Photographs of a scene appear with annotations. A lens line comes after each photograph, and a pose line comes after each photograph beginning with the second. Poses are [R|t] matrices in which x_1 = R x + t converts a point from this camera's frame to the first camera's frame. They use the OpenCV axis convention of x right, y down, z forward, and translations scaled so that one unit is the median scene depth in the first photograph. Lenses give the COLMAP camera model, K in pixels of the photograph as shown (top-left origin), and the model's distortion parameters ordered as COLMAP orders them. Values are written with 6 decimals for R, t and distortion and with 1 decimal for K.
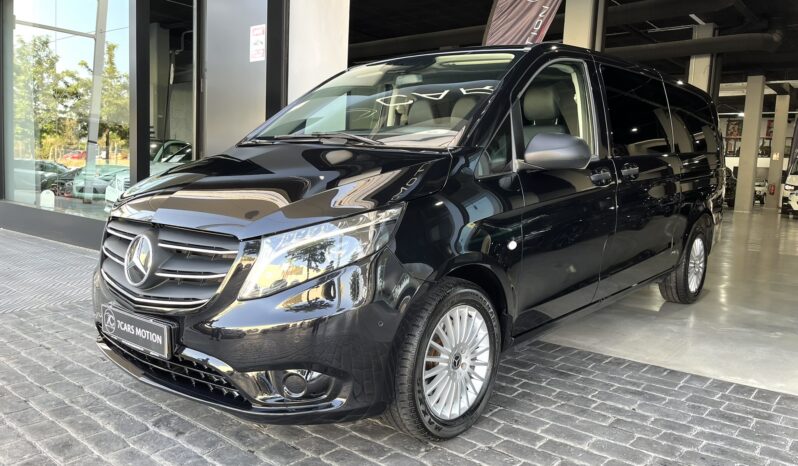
lens RADIAL K [[605.2, 0, 403.4], [0, 605.2, 231.0], [0, 0, 1]] dist [0.067707, -0.111672]
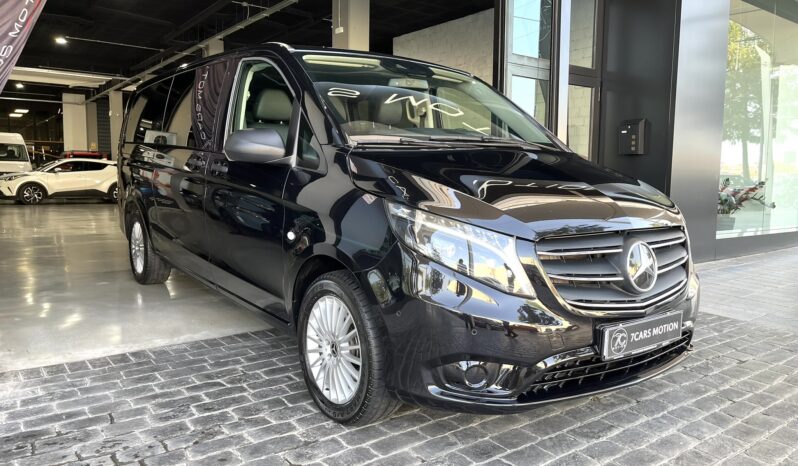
lens RADIAL K [[605.2, 0, 403.4], [0, 605.2, 231.0], [0, 0, 1]] dist [0.067707, -0.111672]
pose [[0.226582, -0.122679, 0.966235, -1.451154], [0.093299, 0.990208, 0.103844, -0.150128], [-0.969513, 0.066619, 0.235809, 1.096516]]
